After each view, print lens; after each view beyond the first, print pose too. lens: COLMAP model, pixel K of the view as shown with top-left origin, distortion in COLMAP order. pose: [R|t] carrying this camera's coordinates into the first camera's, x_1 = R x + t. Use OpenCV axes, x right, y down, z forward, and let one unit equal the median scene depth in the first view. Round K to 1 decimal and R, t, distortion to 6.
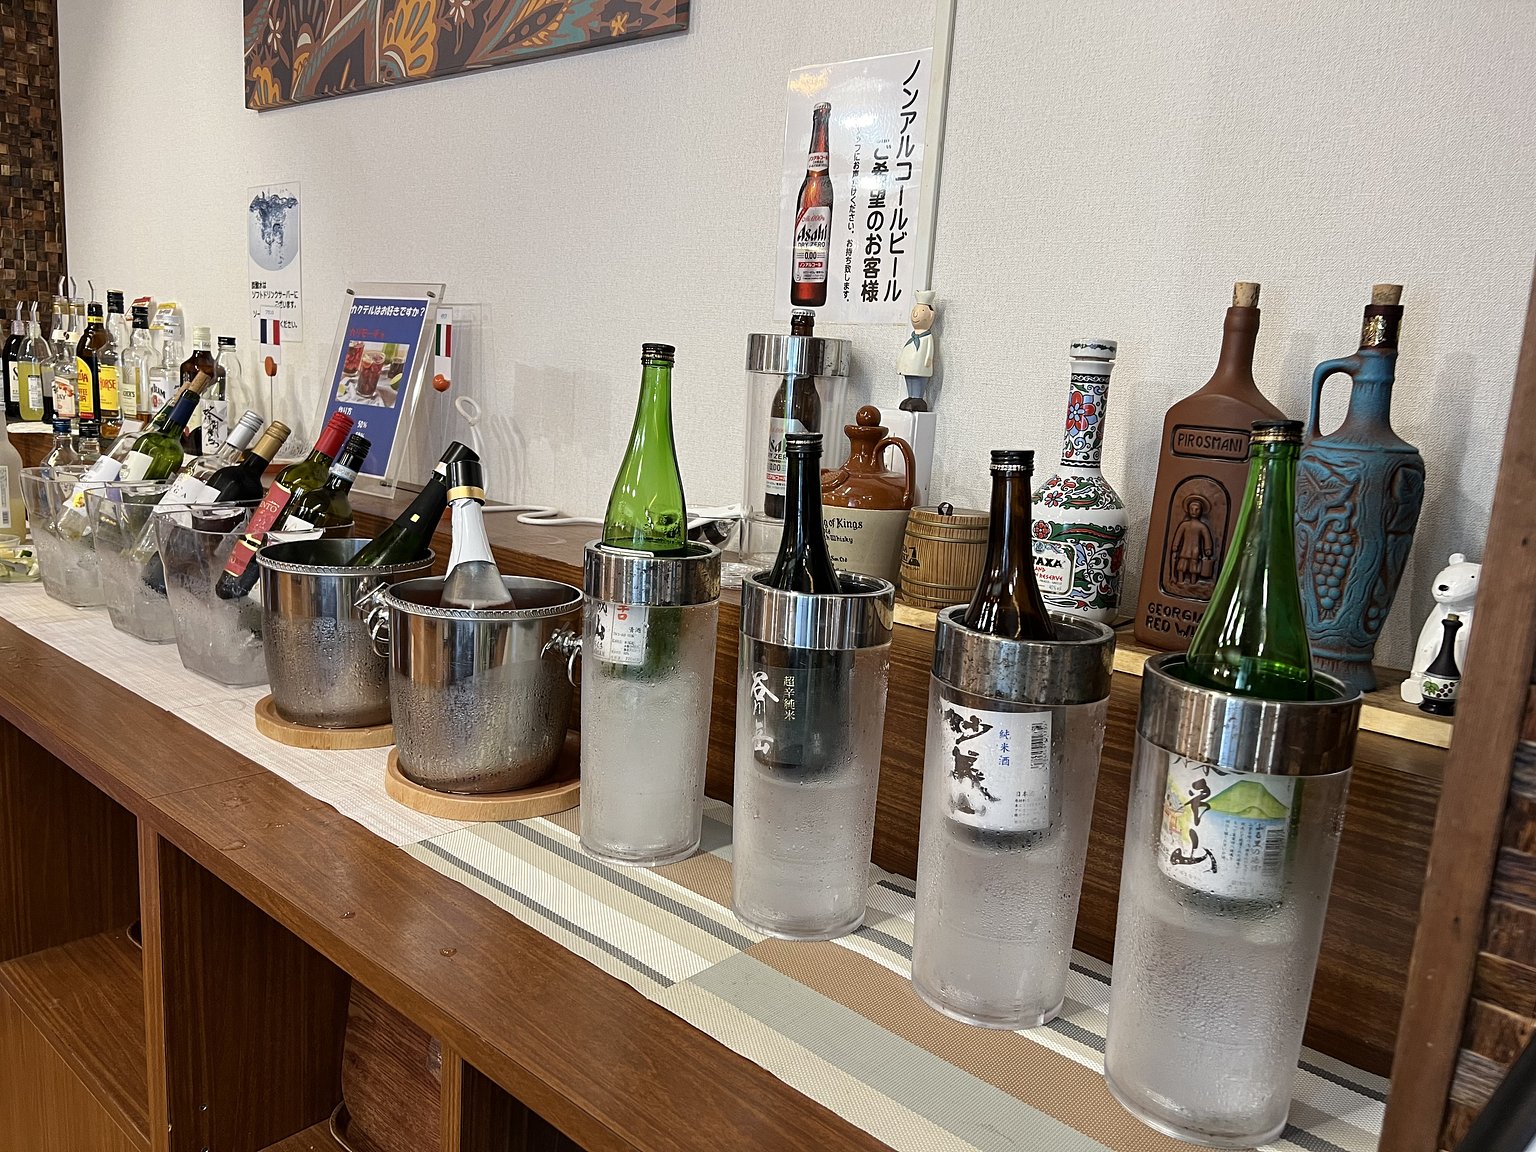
lens RADIAL K [[1166.2, 0, 766.9], [0, 1166.2, 577.8], [0, 0, 1]] dist [0.001010, -0.001064]
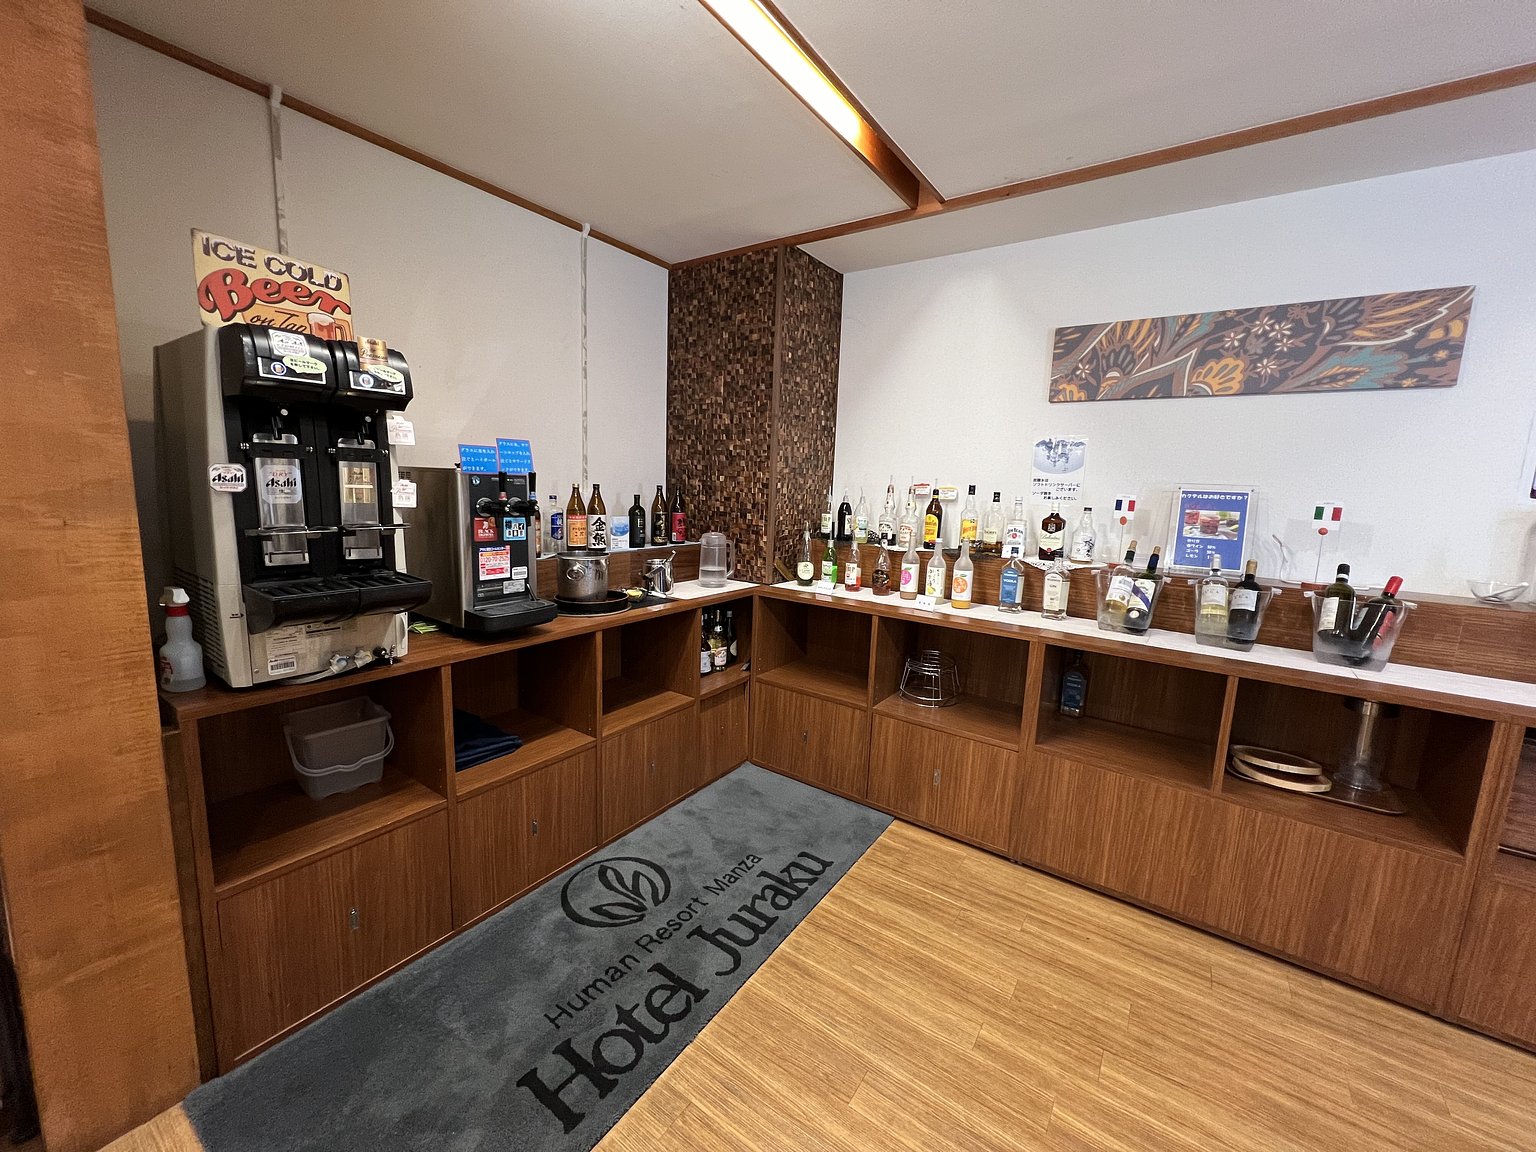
lens RADIAL K [[609.8, 0, 764.7], [0, 609.8, 576.2], [0, 0, 1]] dist [0.000631, 0.000062]
pose [[0.994641, -0.037318, 0.096415, -1.321820], [0.040136, 0.998817, -0.027462, -0.076602], [-0.095276, 0.031185, 0.994962, -0.098180]]
